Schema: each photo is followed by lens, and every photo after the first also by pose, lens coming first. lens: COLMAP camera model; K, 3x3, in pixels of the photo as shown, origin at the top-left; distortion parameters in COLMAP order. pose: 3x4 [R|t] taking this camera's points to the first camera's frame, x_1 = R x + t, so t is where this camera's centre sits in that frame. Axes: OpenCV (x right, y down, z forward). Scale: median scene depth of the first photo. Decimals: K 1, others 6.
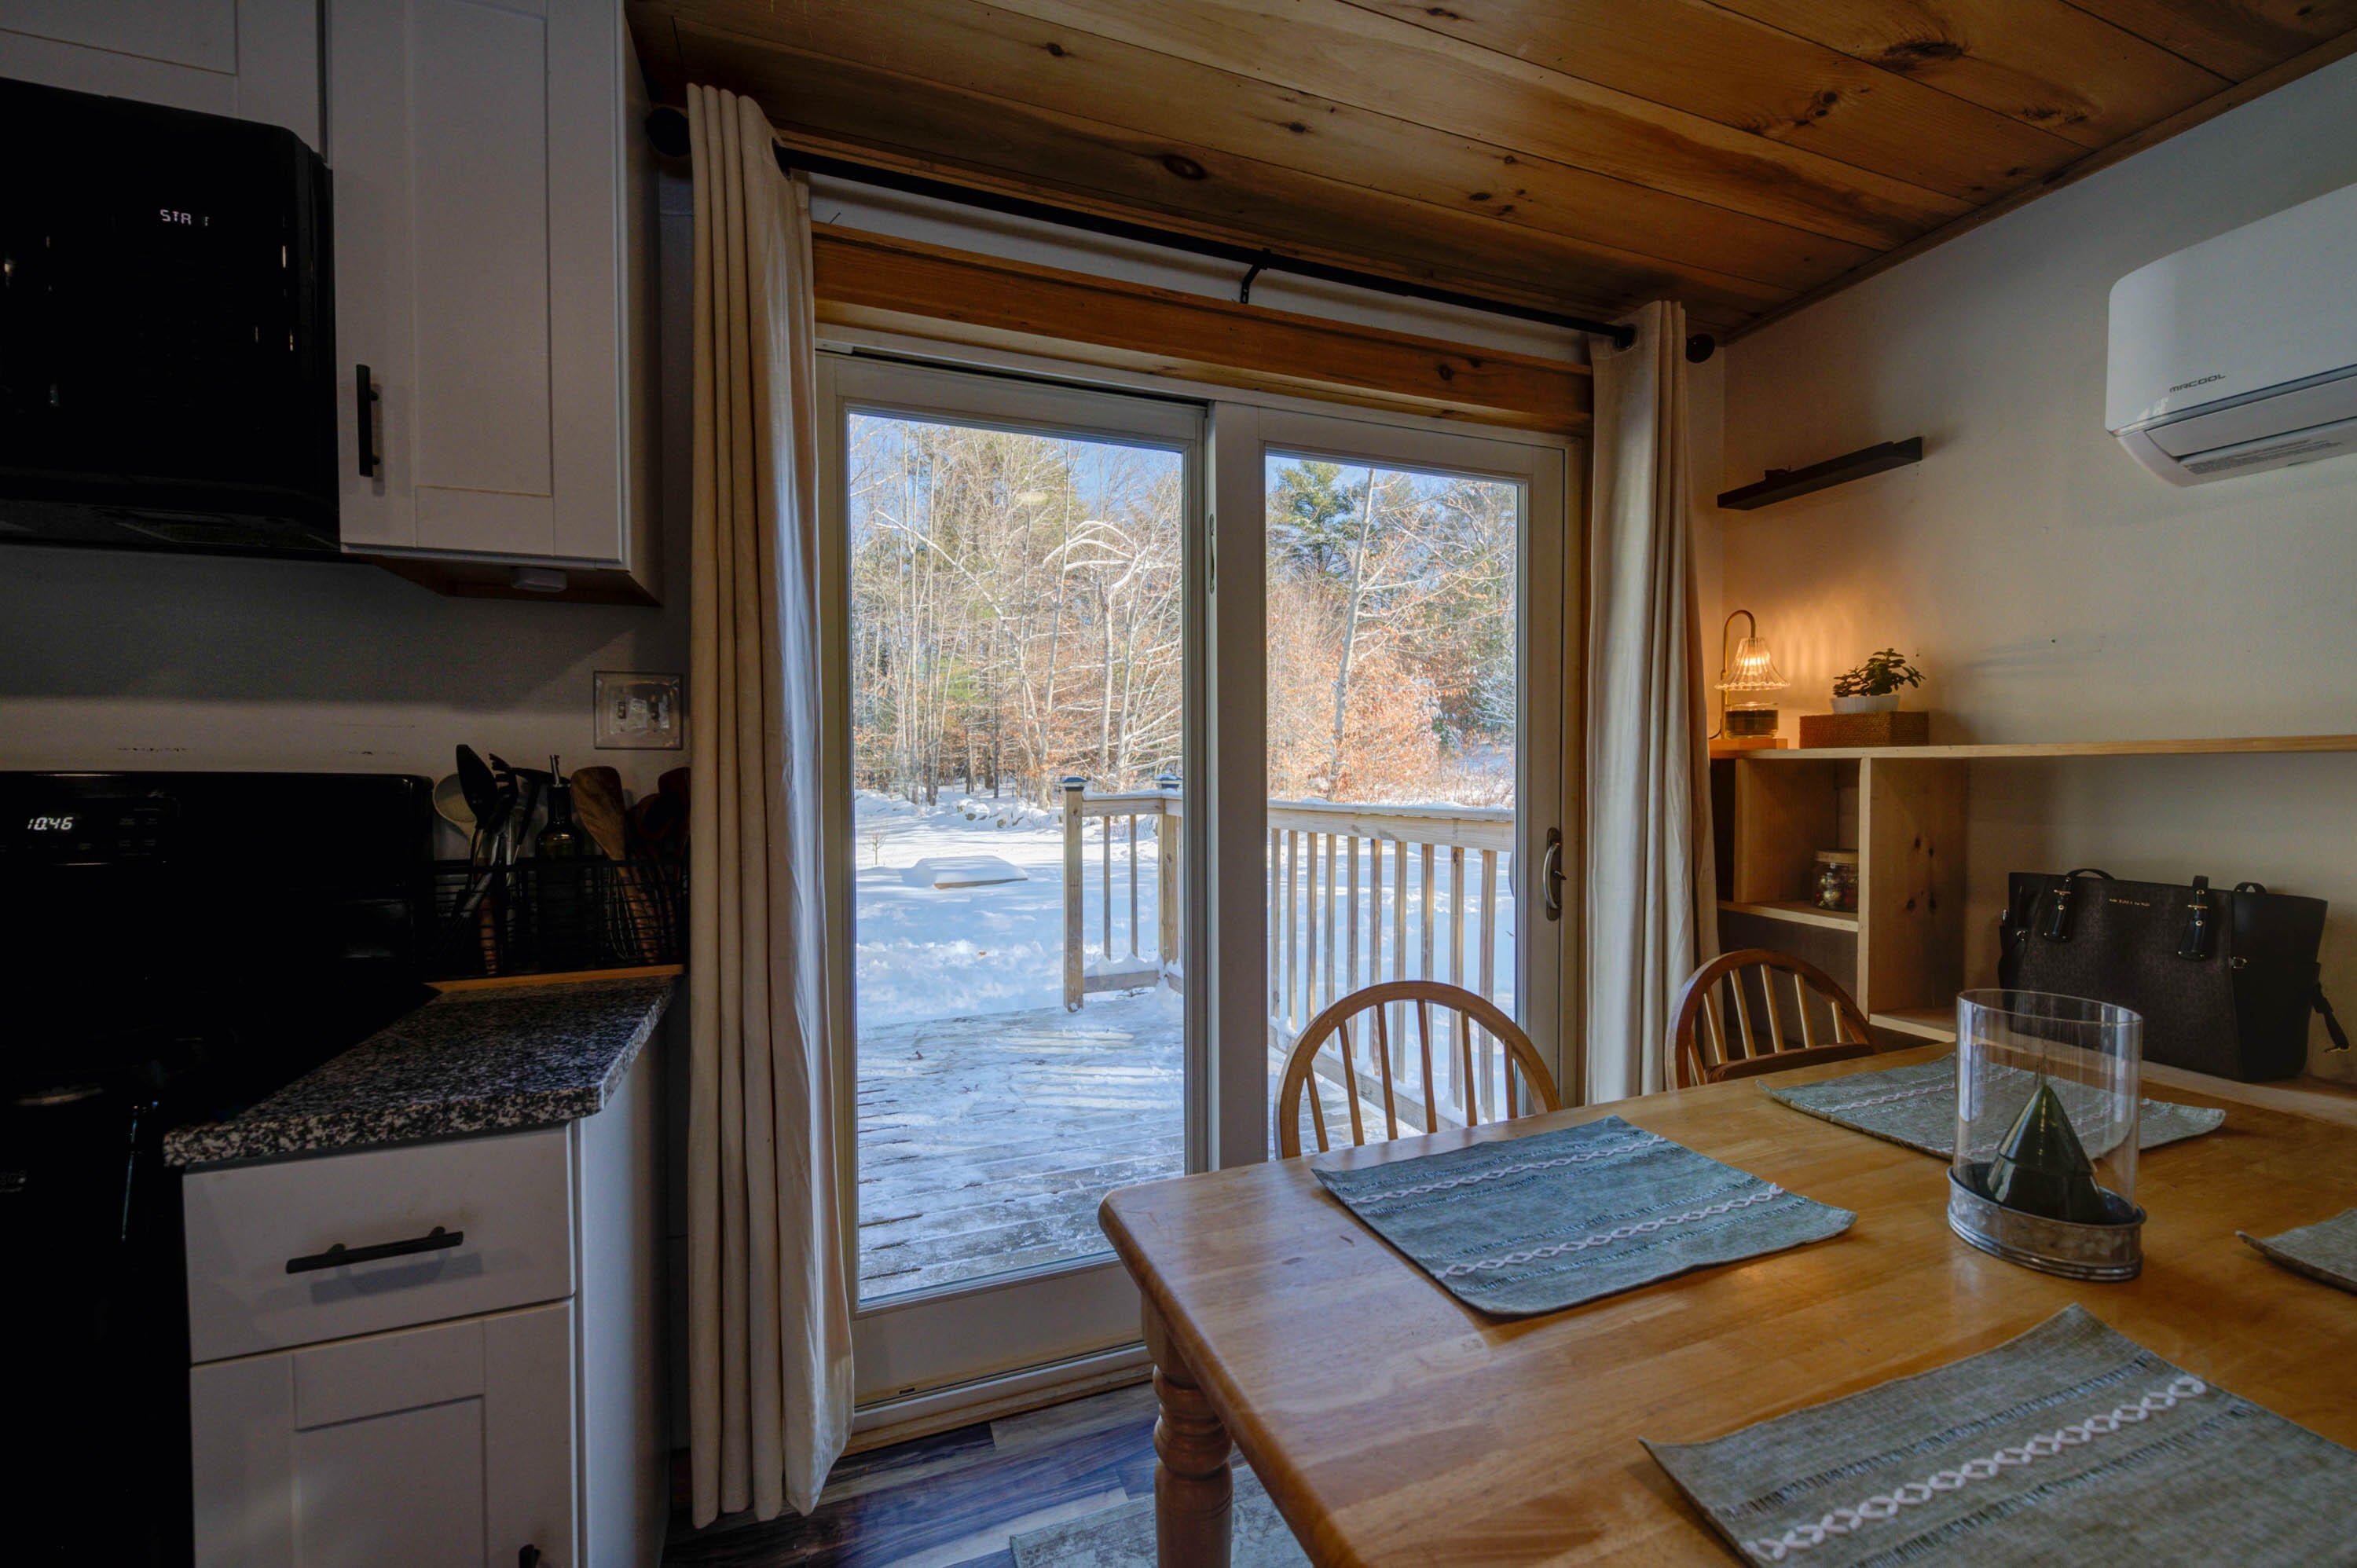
lens RADIAL K [[936.0, 0, 1173.5], [0, 936.0, 787.3], [0, 0, 1]] dist [0.000596, -0.001357]
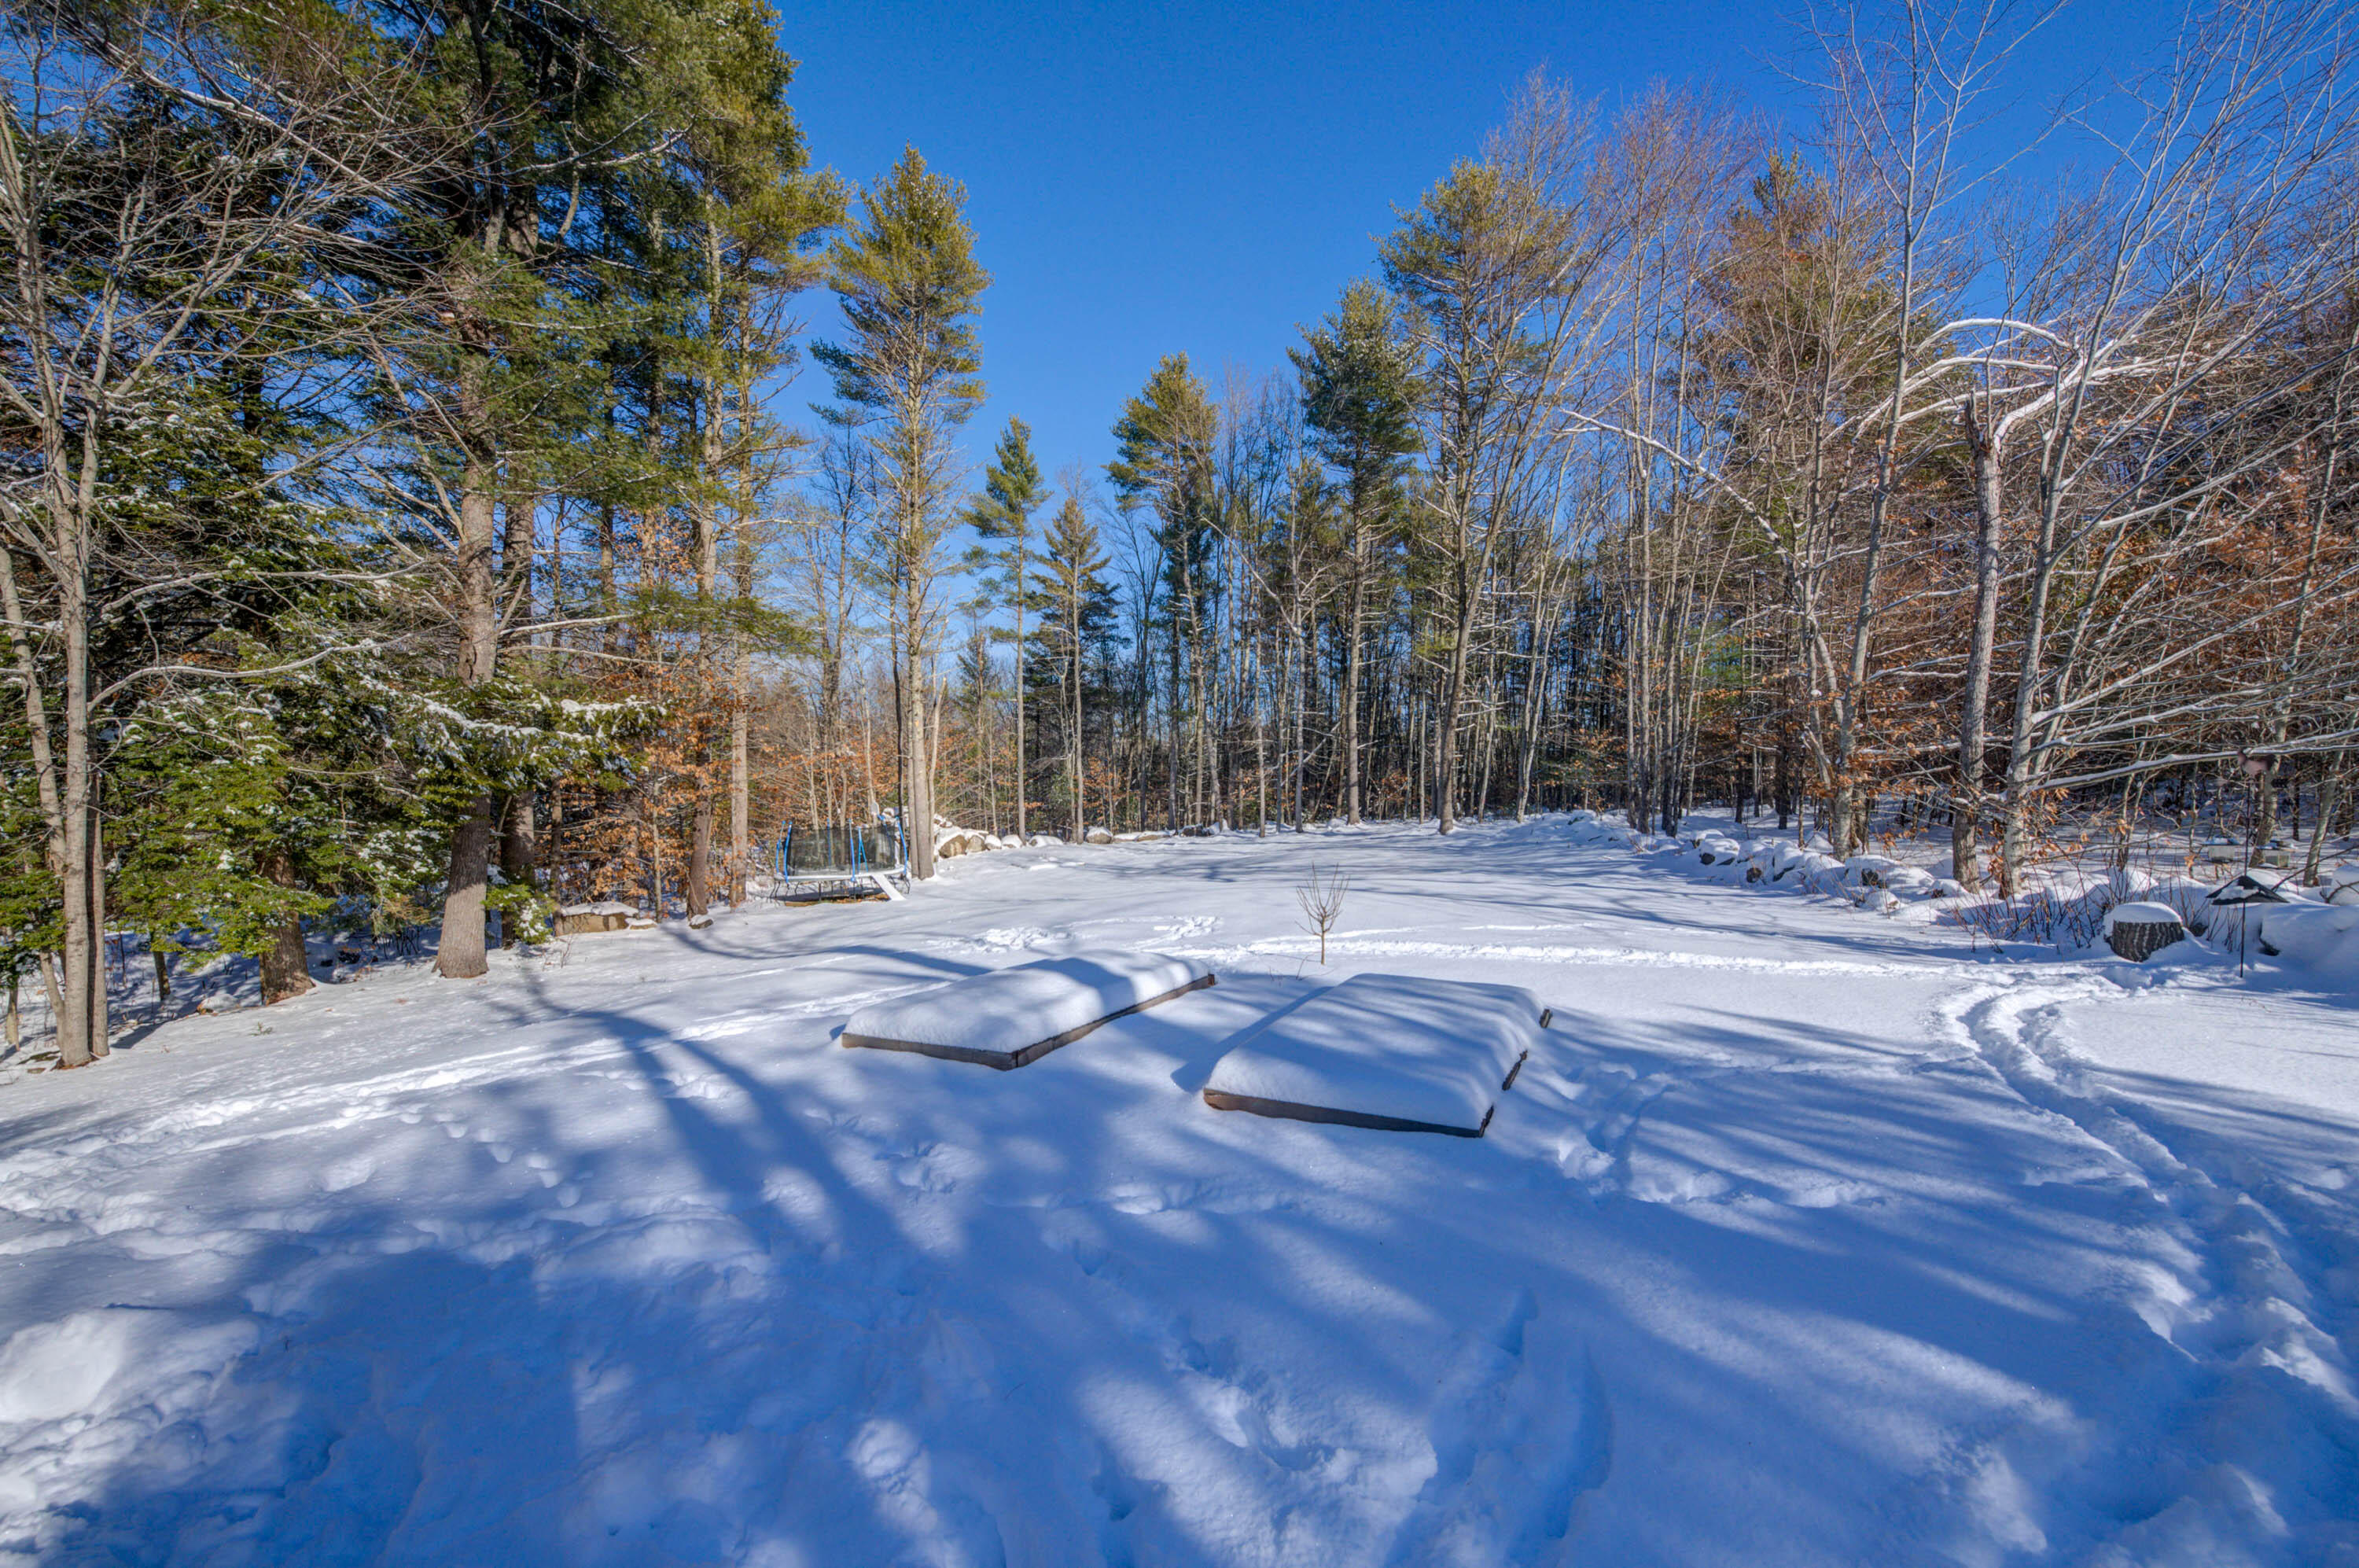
lens RADIAL K [[936.8, 0, 1174.7], [0, 936.8, 790.9], [0, 0, 1]] dist [0.000596, -0.001357]
pose [[0.685382, 0.016039, -0.728007, -0.046515], [-0.025029, 0.999686, -0.001539, -0.072916], [0.727754, 0.019277, 0.685568, 5.163569]]
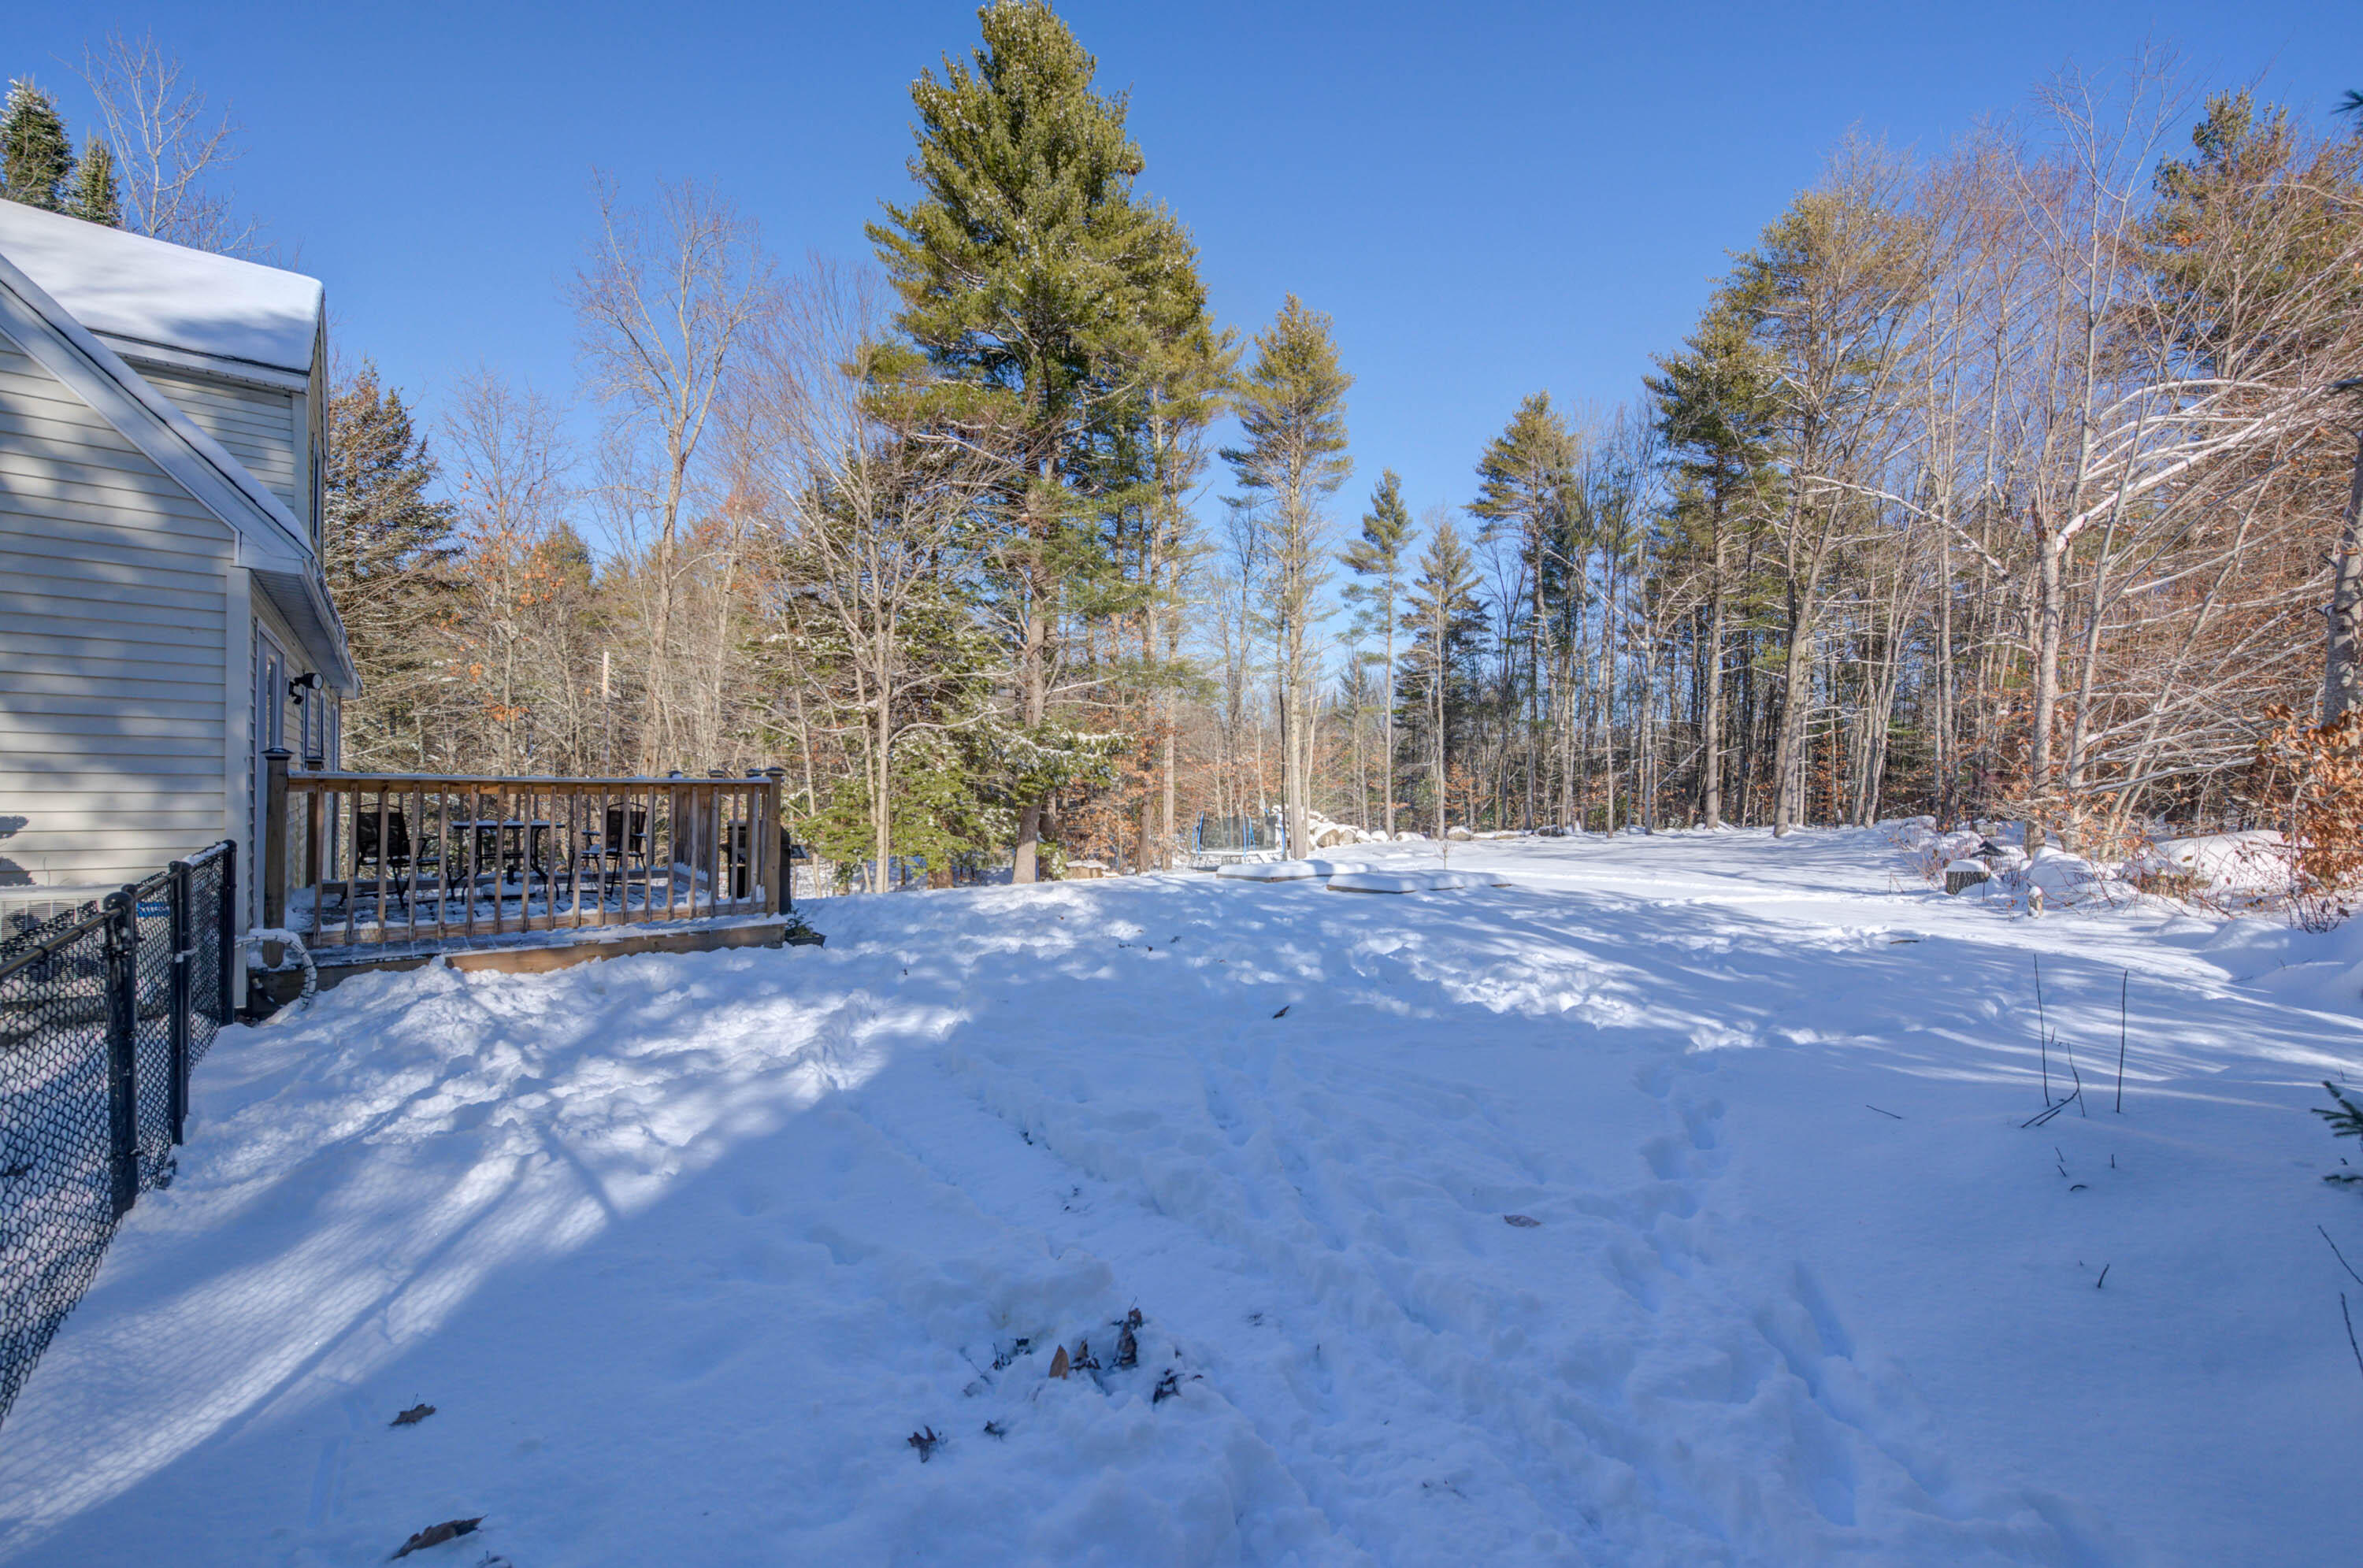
lens RADIAL K [[938.3, 0, 1180.9], [0, 938.3, 788.1], [0, 0, 1]] dist [0.000596, -0.001357]
pose [[0.333882, 0.015588, -0.942486, 4.681789], [-0.035138, 0.999374, 0.004081, -0.040508], [0.941960, 0.031755, 0.334221, 3.401854]]
